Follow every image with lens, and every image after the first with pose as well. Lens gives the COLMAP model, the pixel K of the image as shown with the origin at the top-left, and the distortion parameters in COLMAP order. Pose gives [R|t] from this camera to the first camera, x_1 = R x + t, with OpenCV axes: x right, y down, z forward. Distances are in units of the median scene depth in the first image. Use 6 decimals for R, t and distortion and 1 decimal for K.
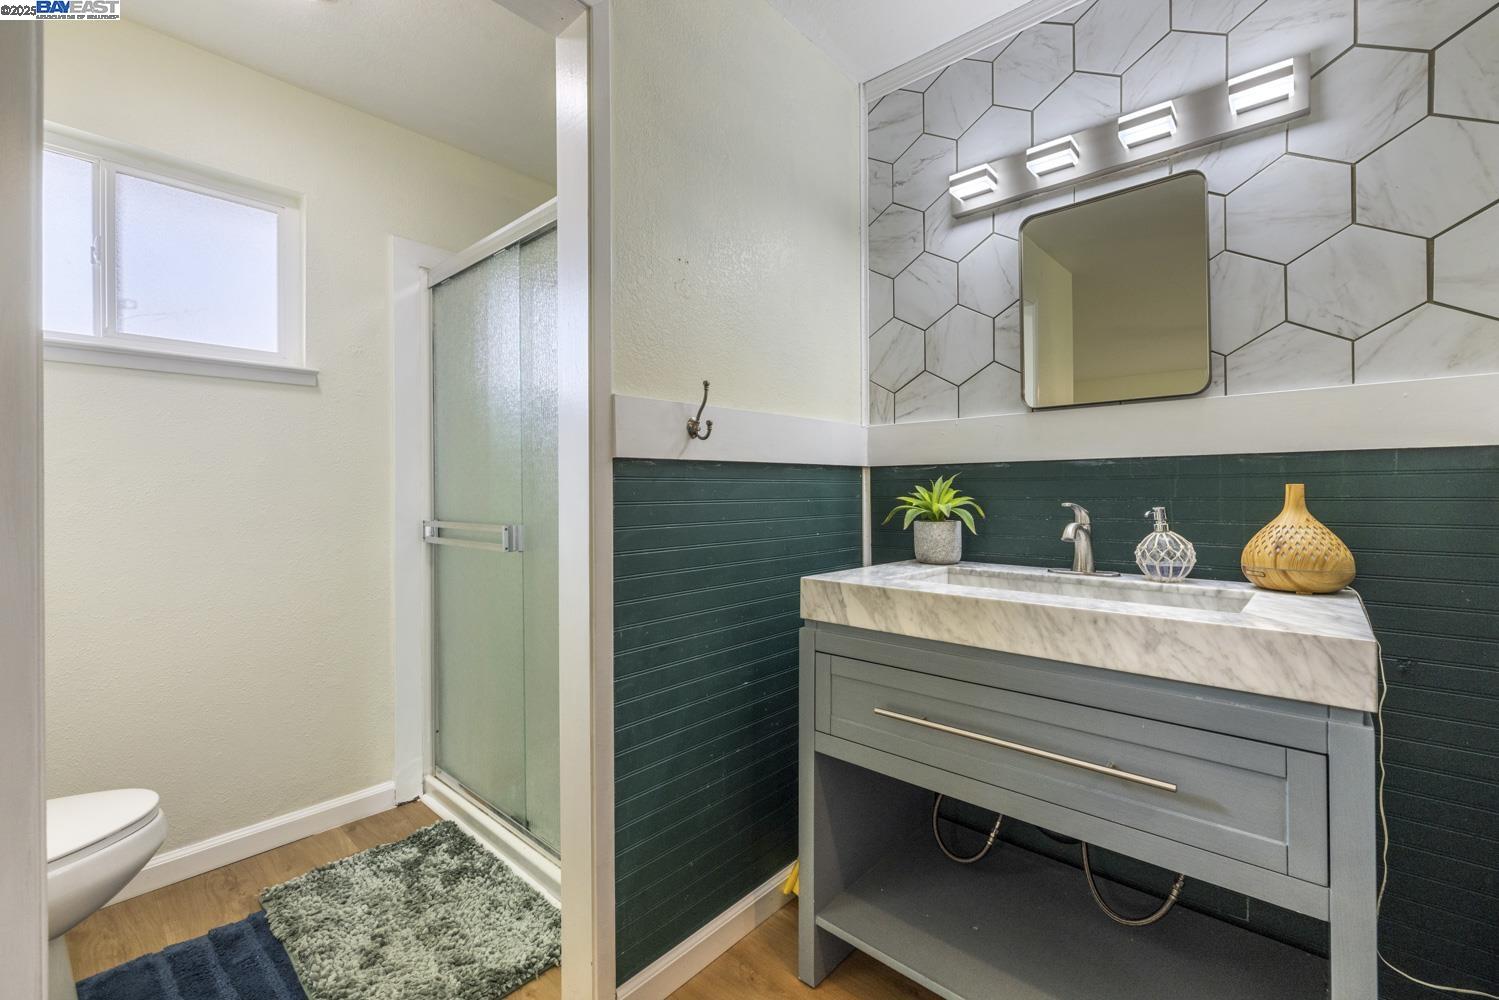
lens RADIAL K [[630.6, 0, 747.4], [0, 630.6, 493.6], [0, 0, 1]] dist [-0.001340, 0.001206]
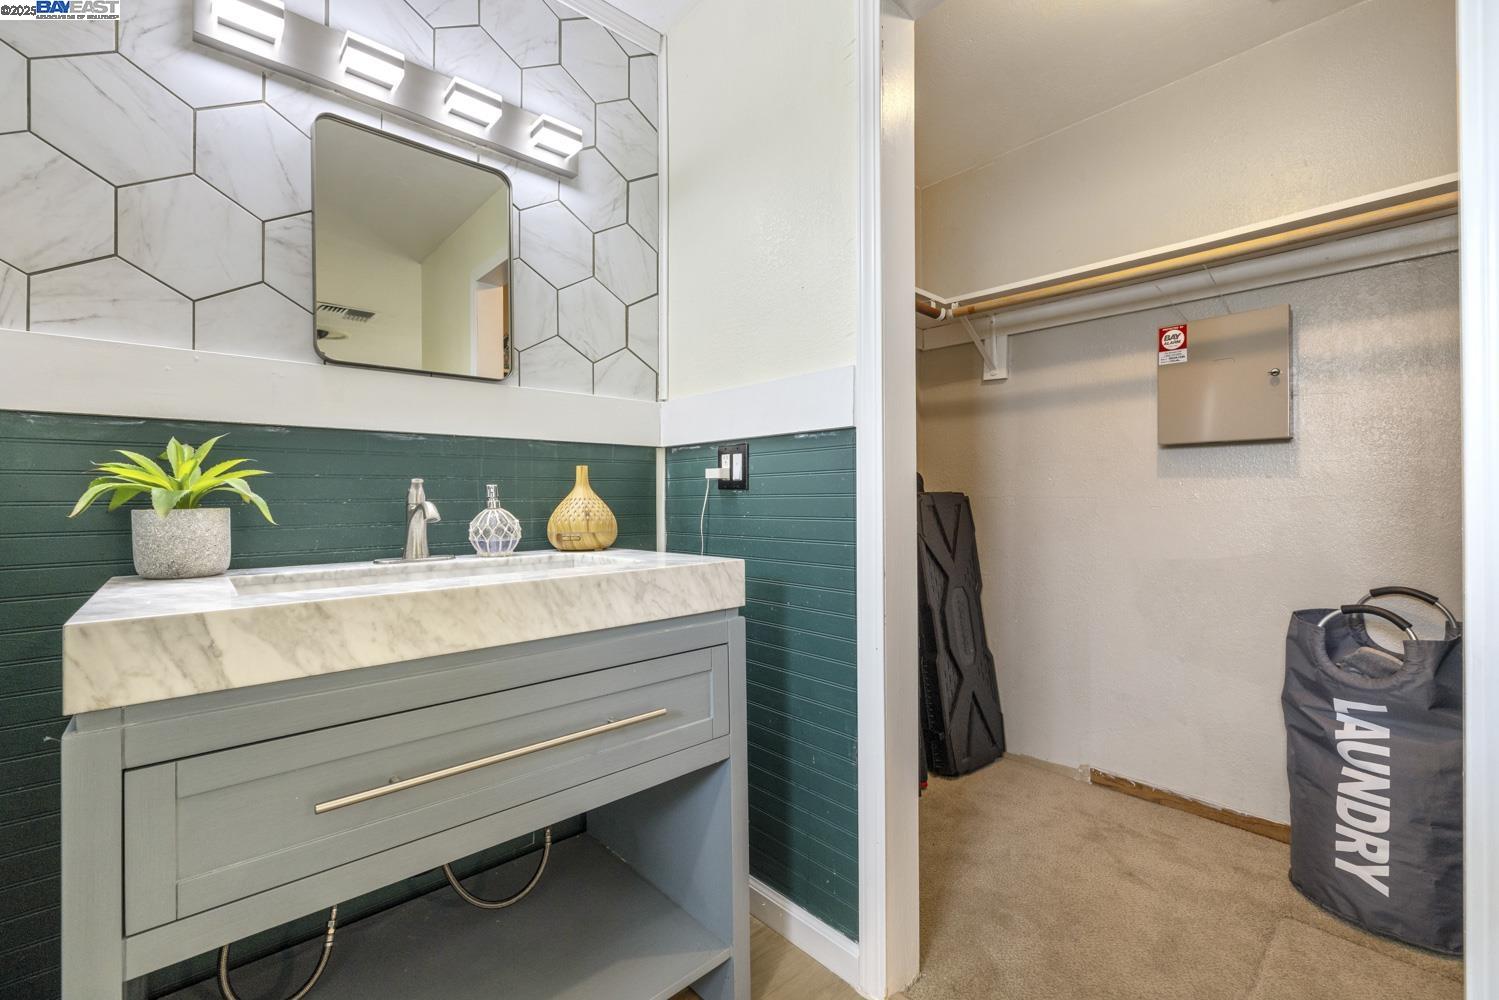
lens RADIAL K [[630.6, 0, 747.2], [0, 630.6, 495.6], [0, 0, 1]] dist [-0.001340, 0.001206]
pose [[0.104409, 0.005408, 0.994520, -0.343486], [0.009982, 0.999929, -0.006486, 0.054233], [-0.994484, 0.010605, 0.104348, 0.520126]]
